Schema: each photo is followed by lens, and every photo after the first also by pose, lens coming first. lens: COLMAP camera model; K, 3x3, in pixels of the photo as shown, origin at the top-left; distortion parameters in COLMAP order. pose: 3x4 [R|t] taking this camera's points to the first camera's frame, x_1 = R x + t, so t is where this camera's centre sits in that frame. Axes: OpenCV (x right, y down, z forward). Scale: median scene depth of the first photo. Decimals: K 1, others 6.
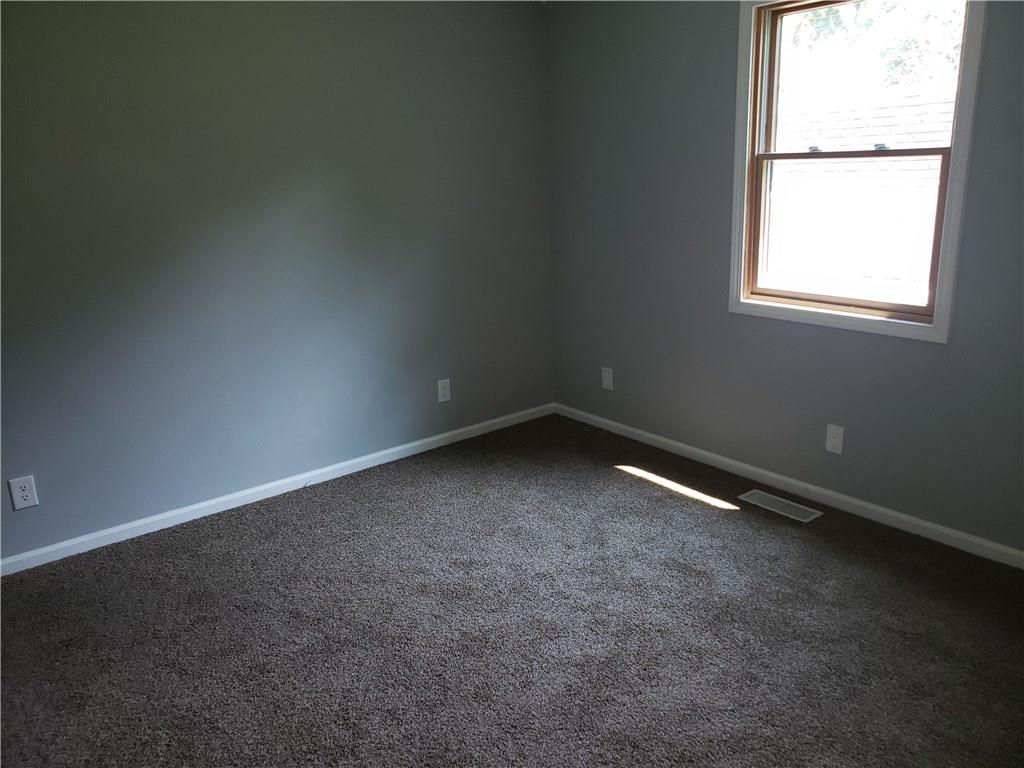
lens RADIAL K [[804.4, 0, 512.0], [0, 804.4, 384.0], [0, 0, 1]] dist [0.011877, -0.004306]
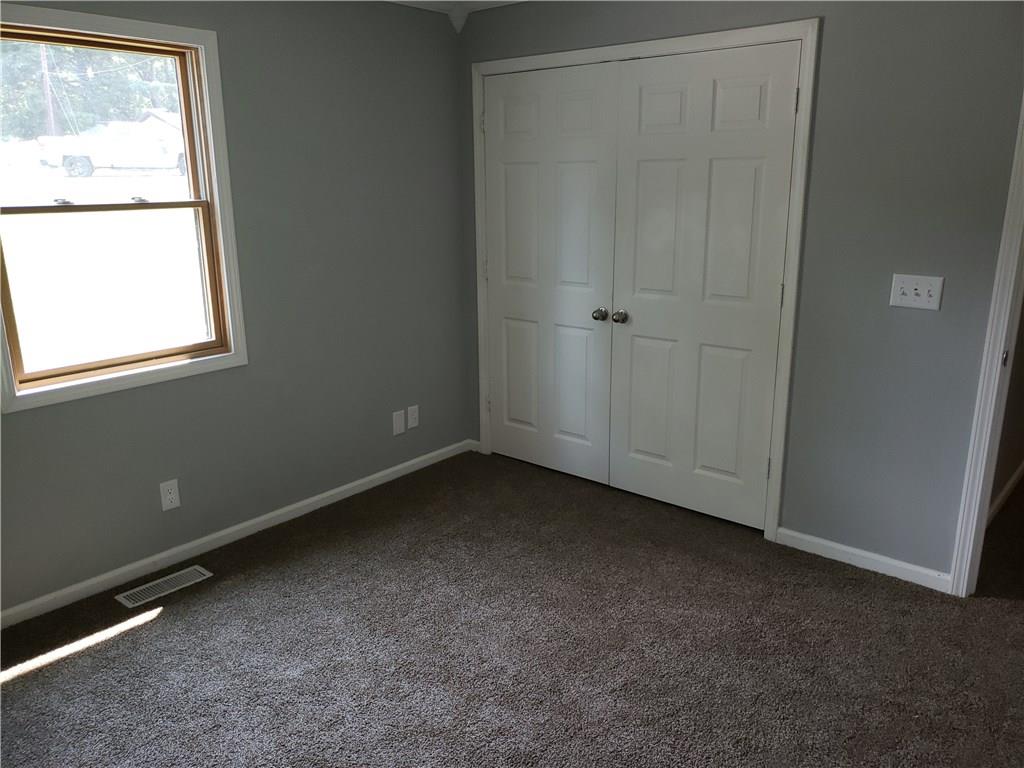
lens RADIAL K [[804.4, 0, 512.0], [0, 804.4, 384.0], [0, 0, 1]] dist [0.011877, -0.004306]
pose [[-0.203449, -0.202902, 0.957831, -0.591524], [0.290602, 0.921692, 0.256972, -0.185492], [-0.934965, 0.330628, -0.128554, 0.694169]]
